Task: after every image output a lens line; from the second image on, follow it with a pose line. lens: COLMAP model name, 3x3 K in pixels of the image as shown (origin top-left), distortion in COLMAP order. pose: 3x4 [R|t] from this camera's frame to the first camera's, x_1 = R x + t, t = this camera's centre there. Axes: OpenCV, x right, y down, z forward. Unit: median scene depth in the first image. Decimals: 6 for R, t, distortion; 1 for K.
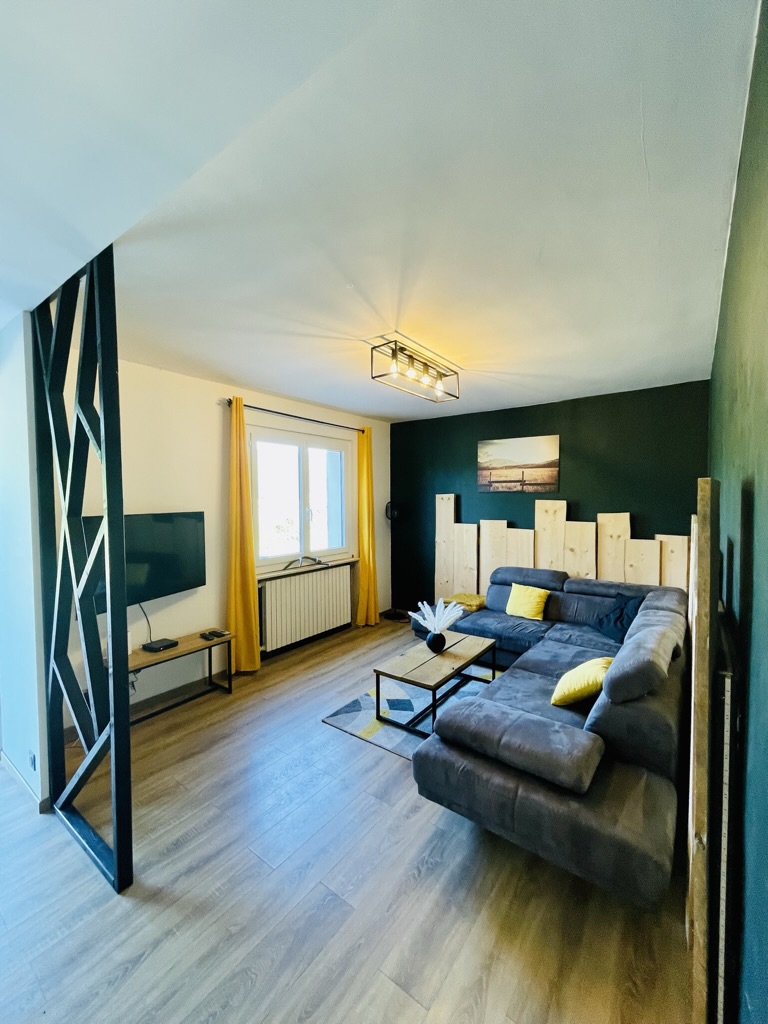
lens RADIAL K [[415.4, 0, 385.6], [0, 415.4, 512.6], [0, 0, 1]] dist [-0.004007, 0.000599]
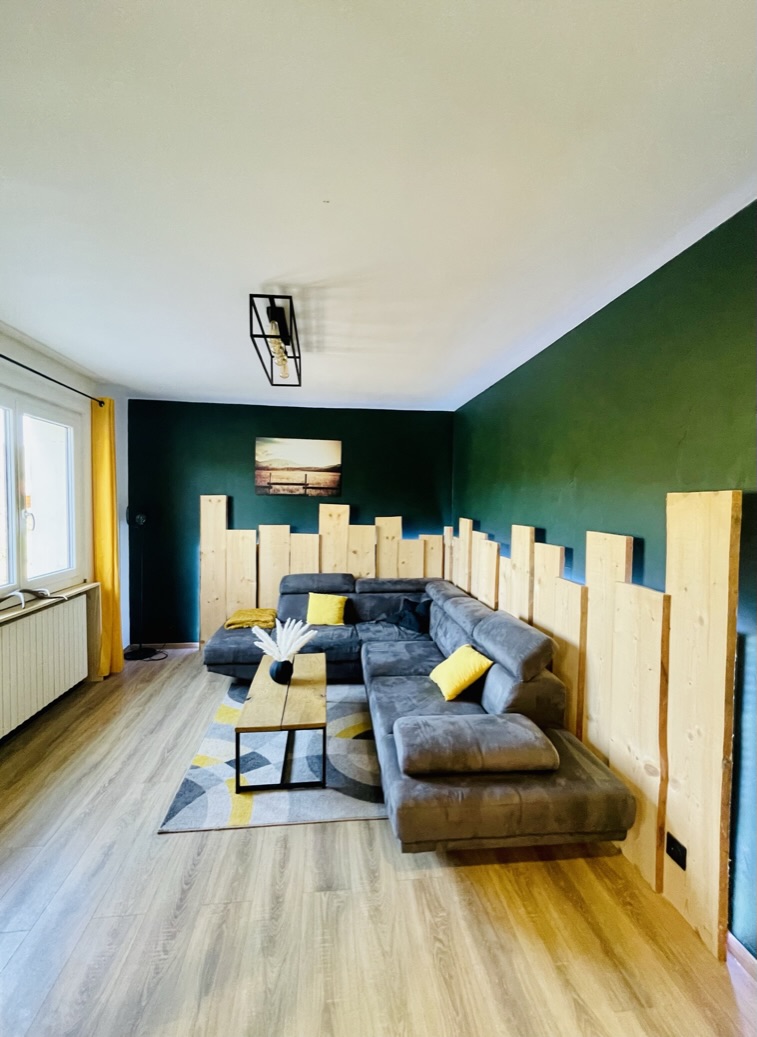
lens RADIAL K [[420.6, 0, 375.0], [0, 420.6, 518.9], [0, 0, 1]] dist [-0.004007, 0.000599]
pose [[0.733949, -0.008708, 0.679149, -0.232384], [0.004882, 0.999960, 0.007546, -0.001628], [-0.679187, -0.002223, 0.733962, 0.182298]]
